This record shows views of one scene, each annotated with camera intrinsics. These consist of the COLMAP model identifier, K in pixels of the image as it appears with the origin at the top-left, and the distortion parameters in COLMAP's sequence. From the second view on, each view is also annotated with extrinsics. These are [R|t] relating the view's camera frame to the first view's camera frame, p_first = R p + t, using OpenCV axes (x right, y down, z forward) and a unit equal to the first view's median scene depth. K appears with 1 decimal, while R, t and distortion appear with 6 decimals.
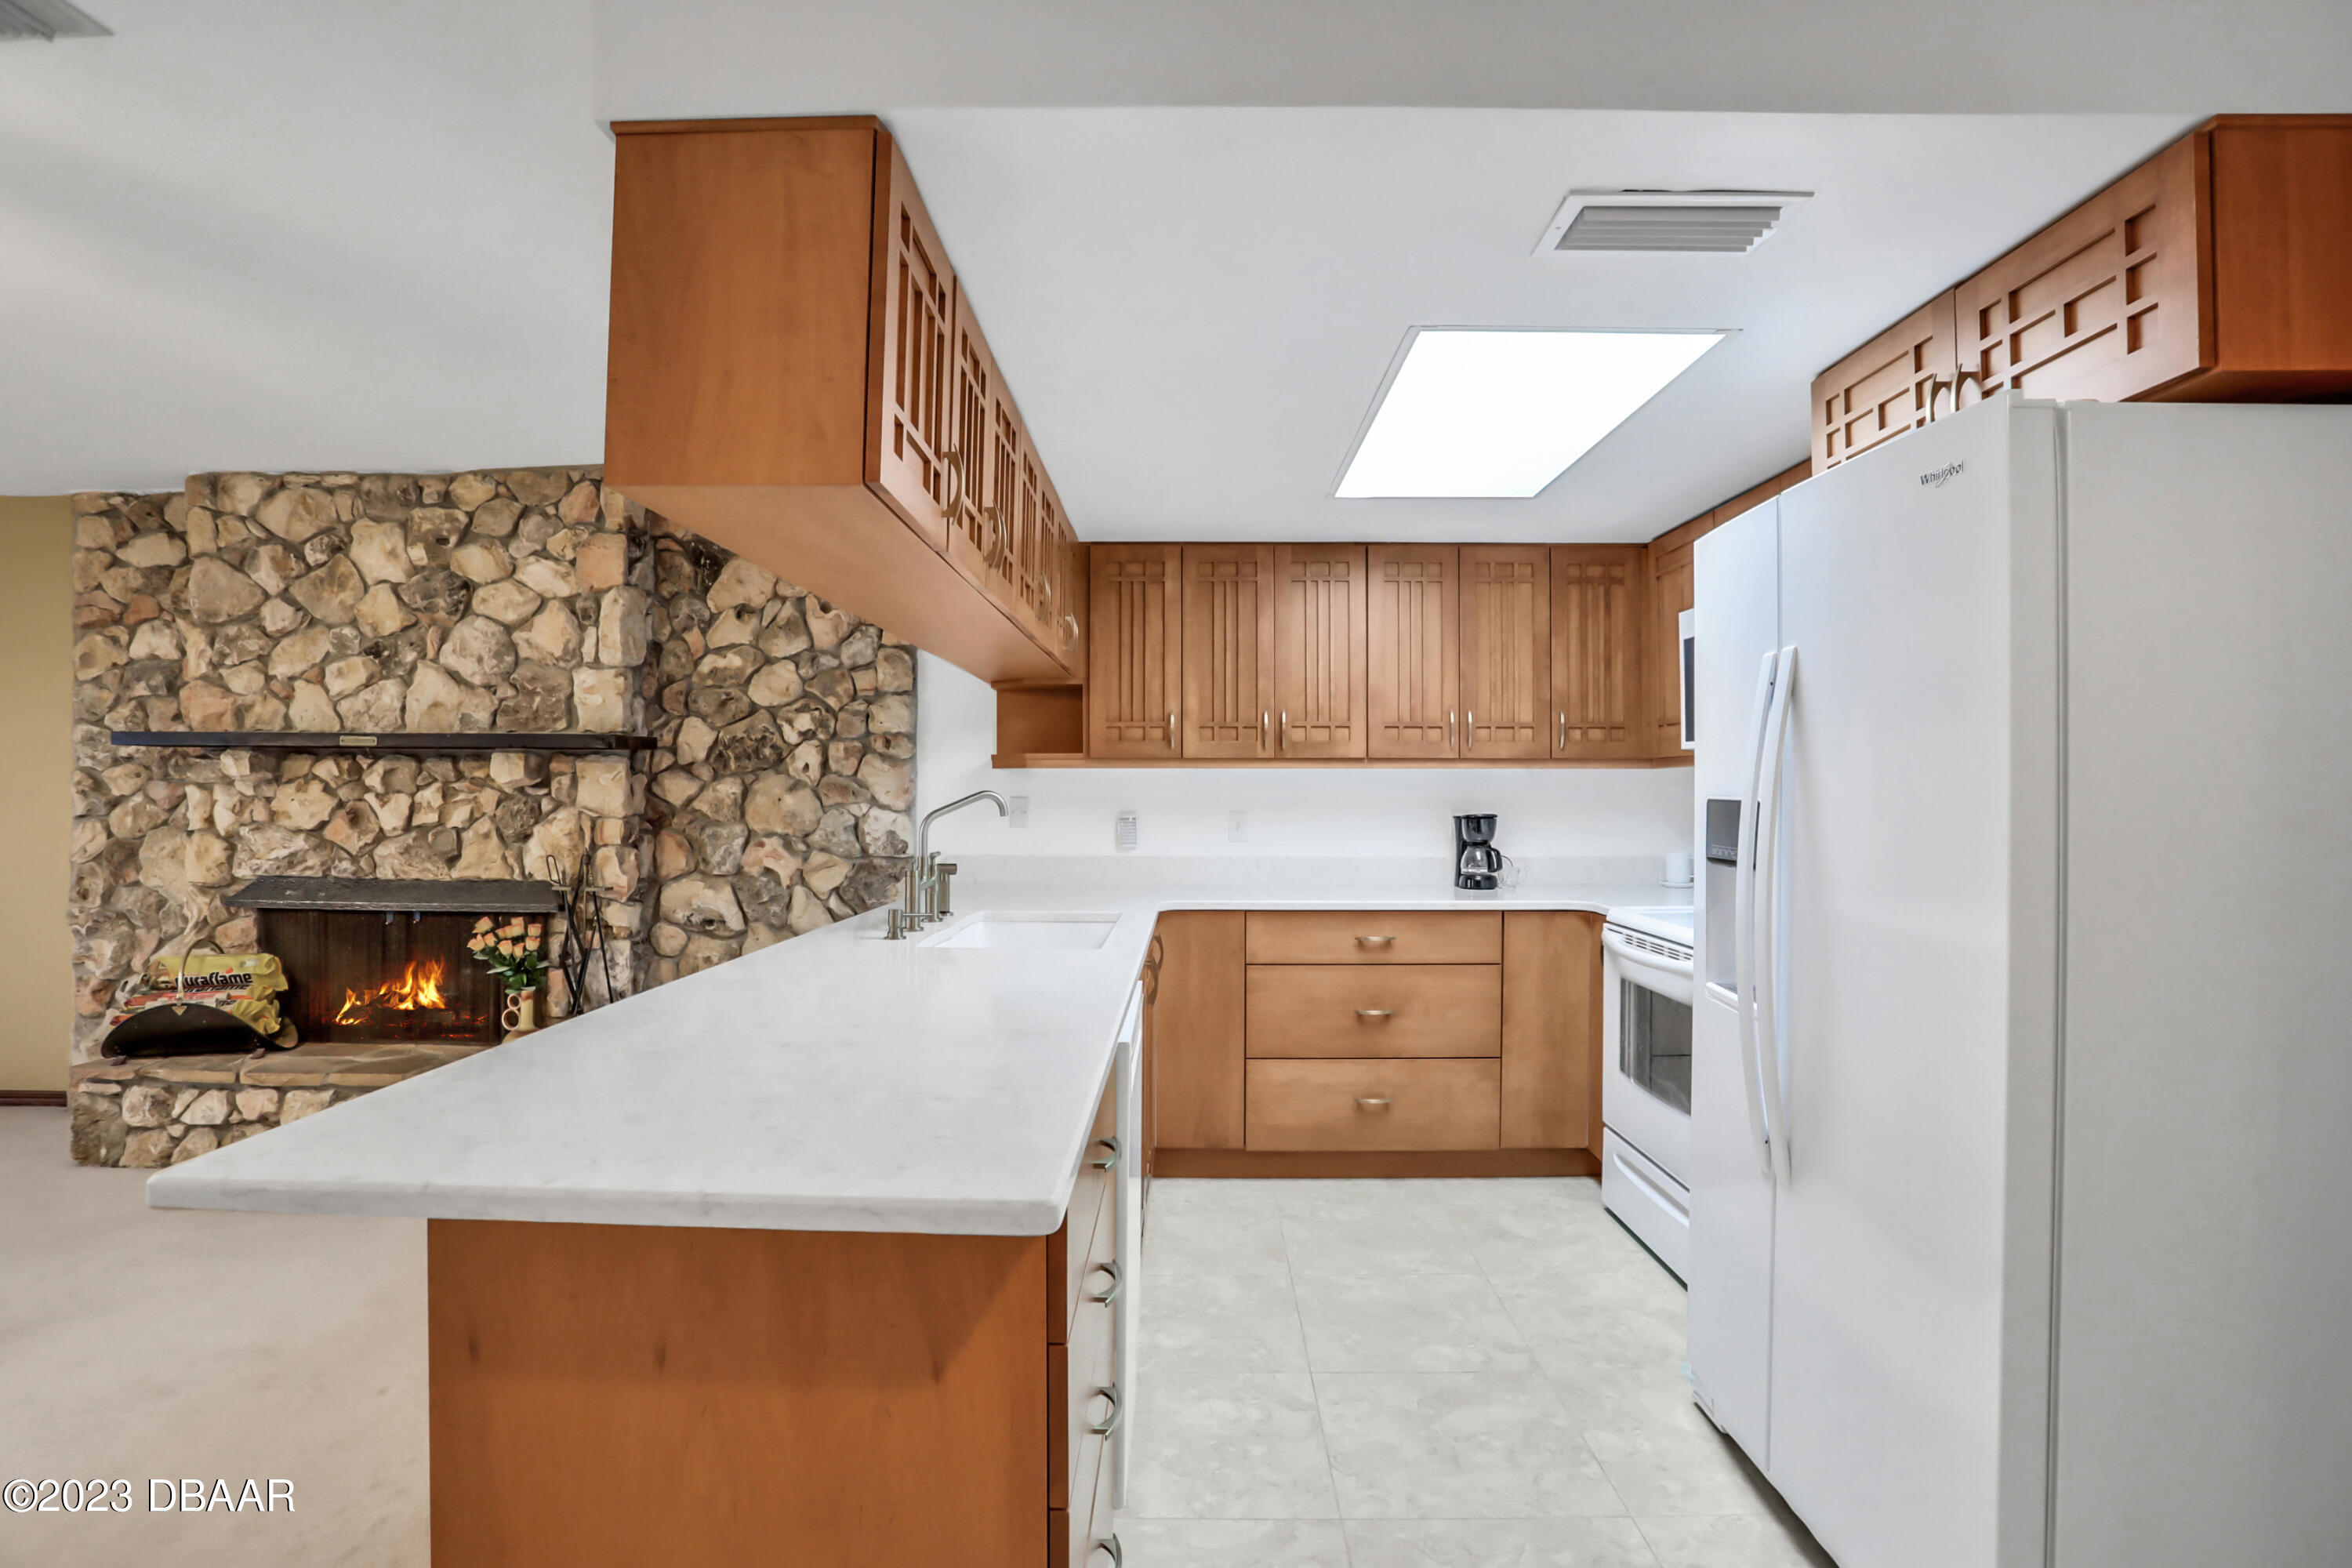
lens RADIAL K [[1193.1, 0, 1198.7], [0, 1193.1, 780.2], [0, 0, 1]] dist [-0.051471, 0.019794]
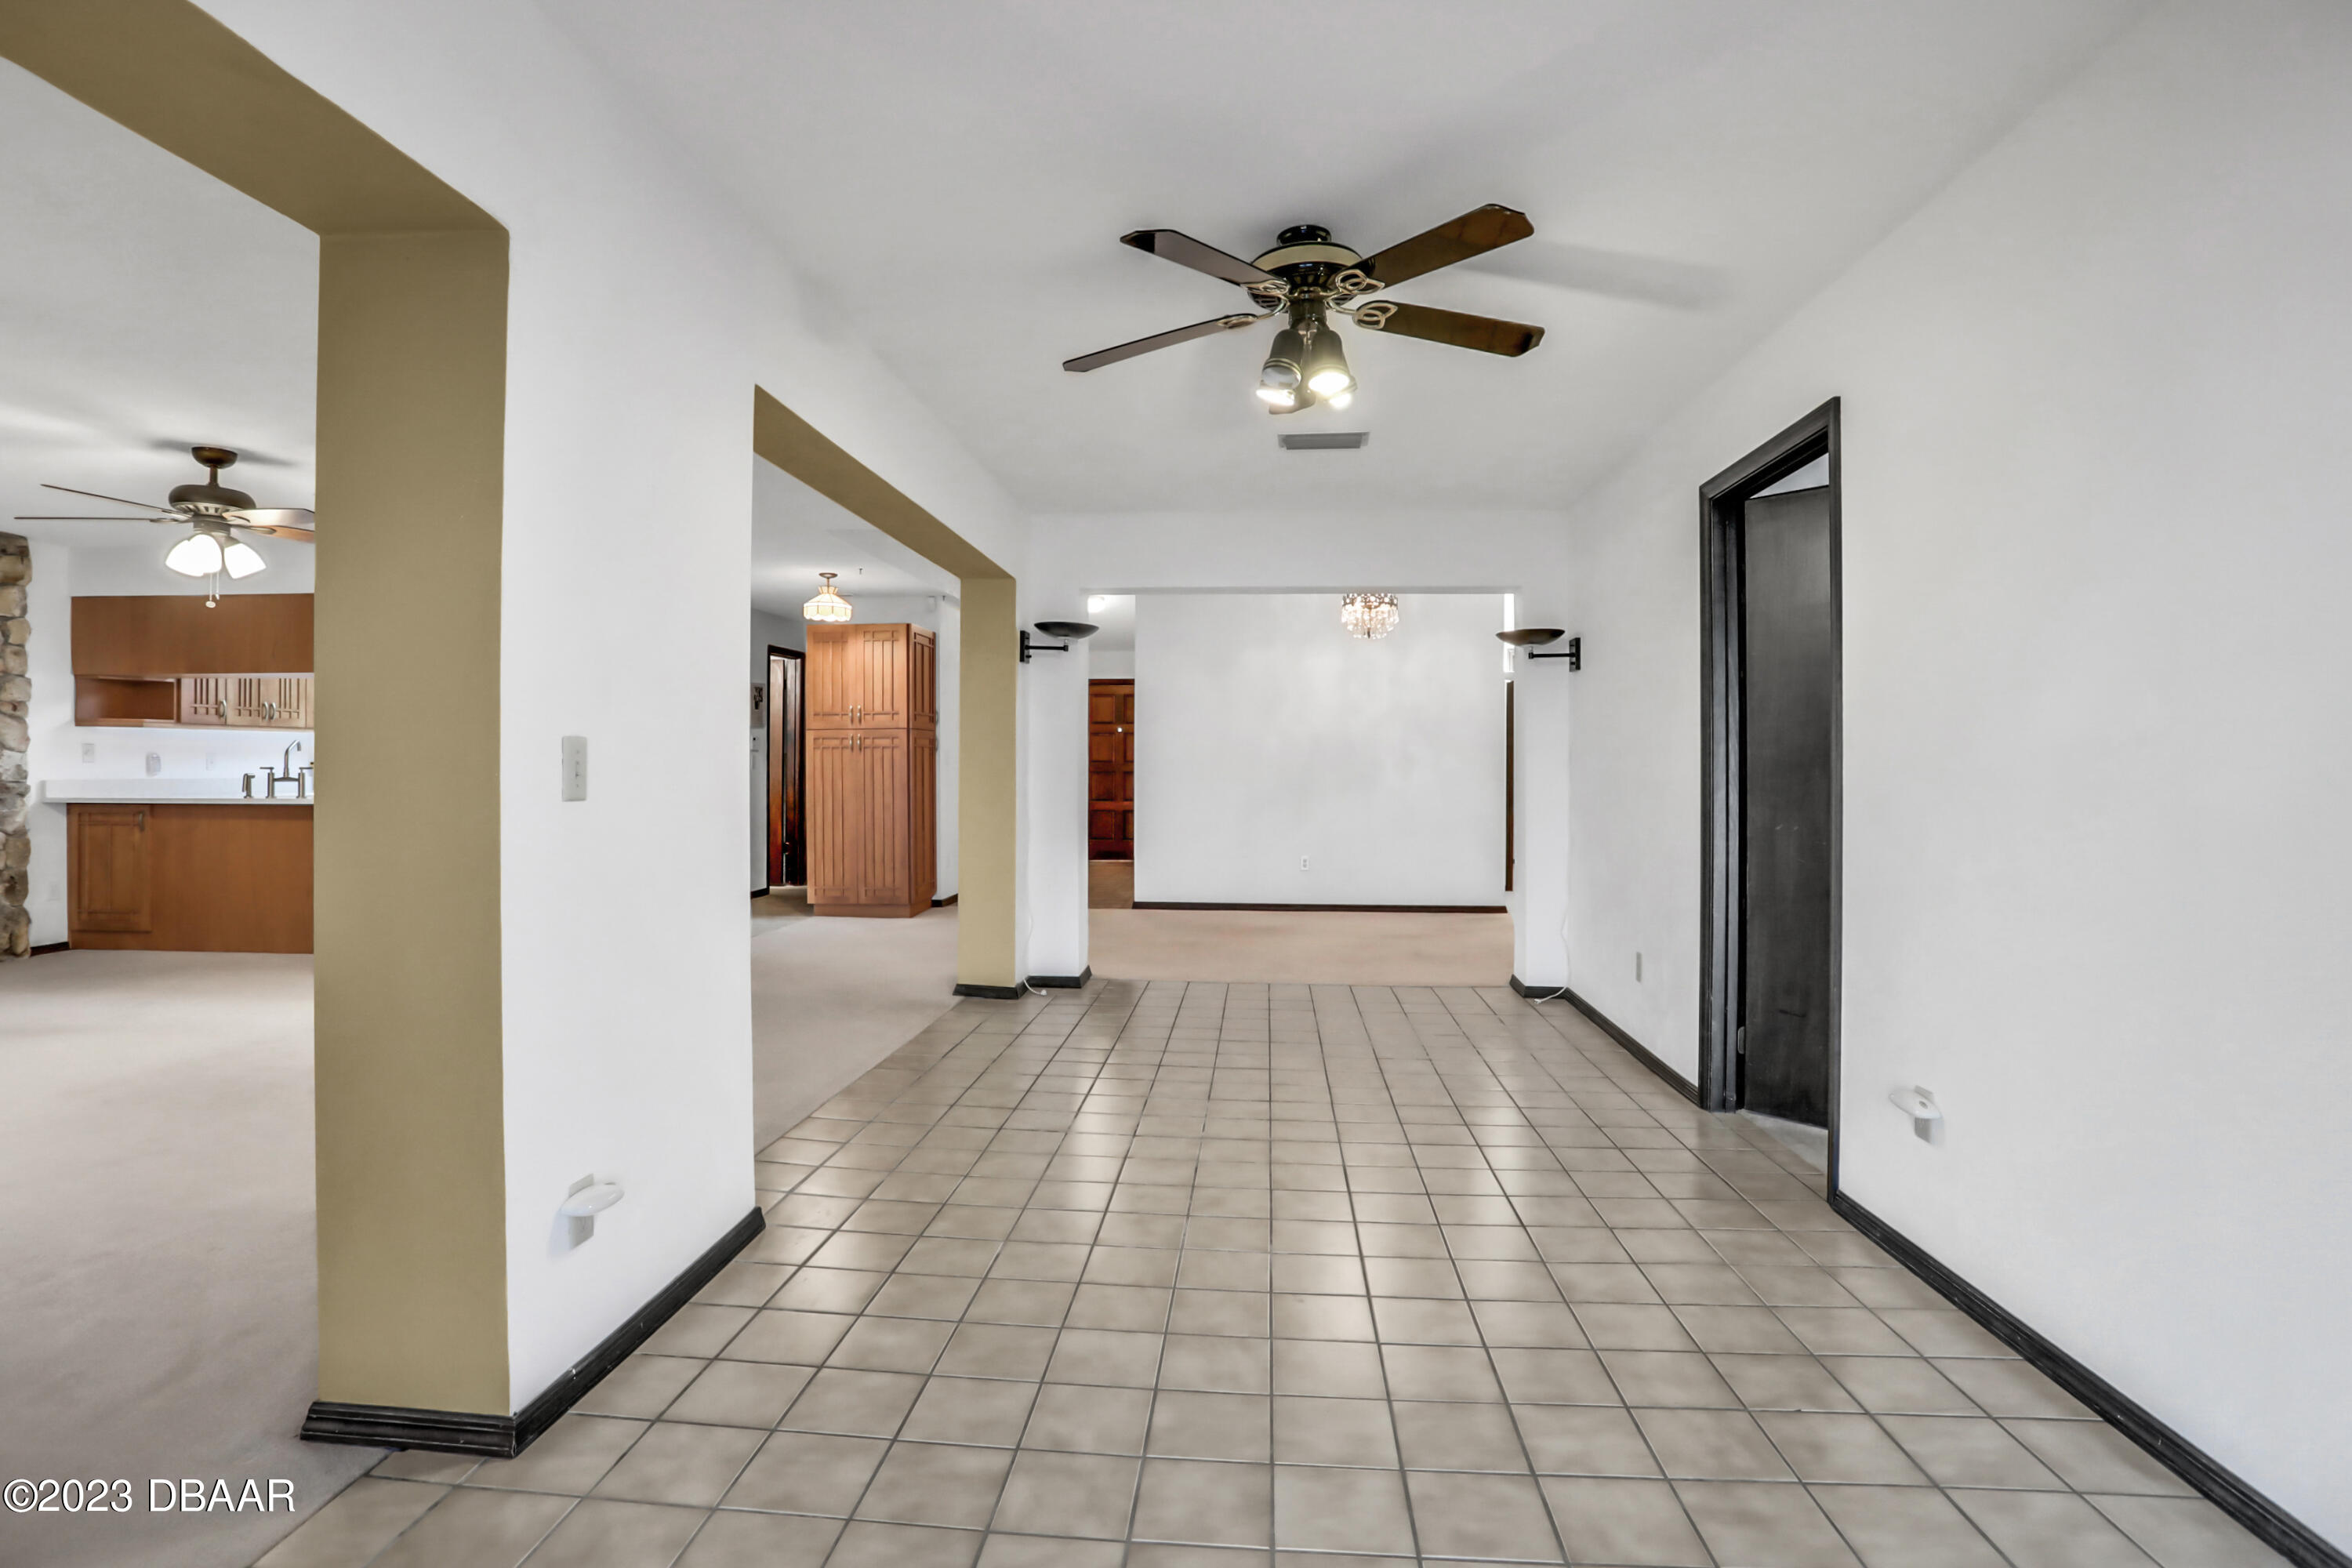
lens RADIAL K [[1193.1, 0, 1209.0], [0, 1193.1, 765.6], [0, 0, 1]] dist [-0.051471, 0.019794]
pose [[0.071085, -0.002549, 0.997467, -1.687176], [-0.012962, 0.999910, 0.003479, 0.018896], [-0.997386, -0.013176, 0.071046, -0.666946]]
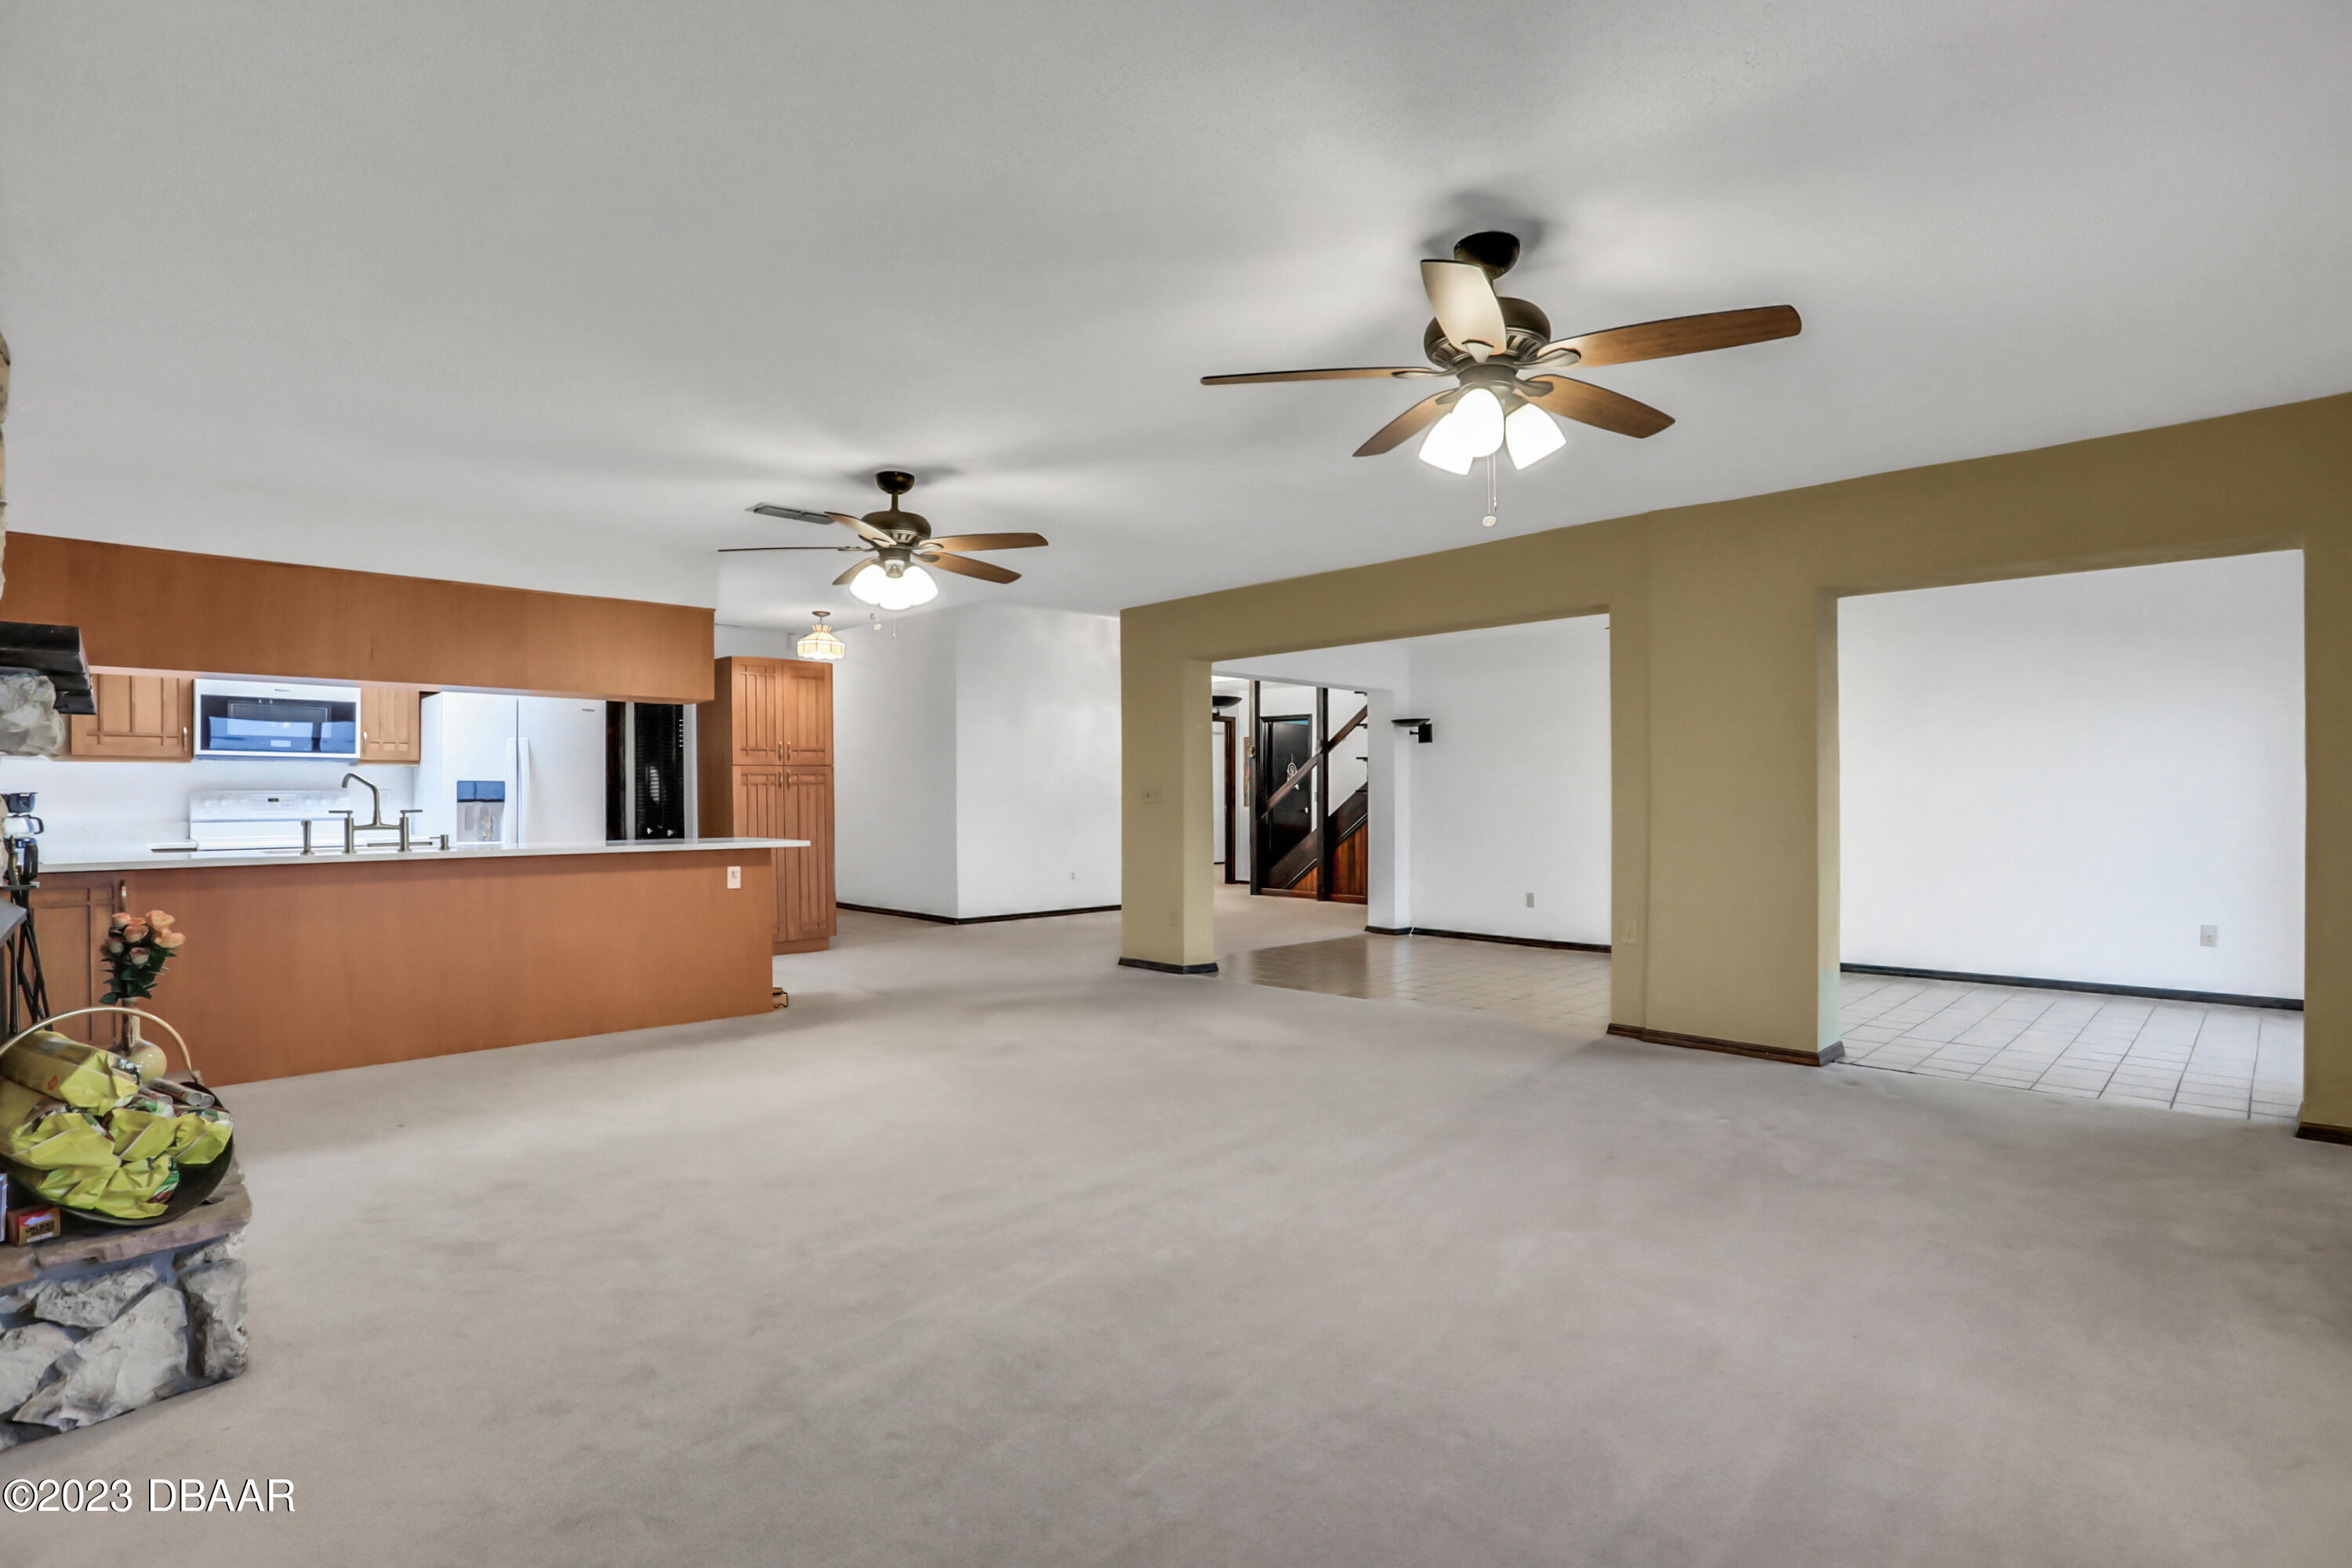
lens RADIAL K [[1193.1, 0, 1154.9], [0, 1193.1, 788.5], [0, 0, 1]] dist [-0.051471, 0.019794]
pose [[-0.724675, 0.003892, 0.689080, -1.559573], [-0.006314, 0.999905, -0.012288, 0.031109], [-0.689062, -0.013256, -0.724581, 1.029765]]
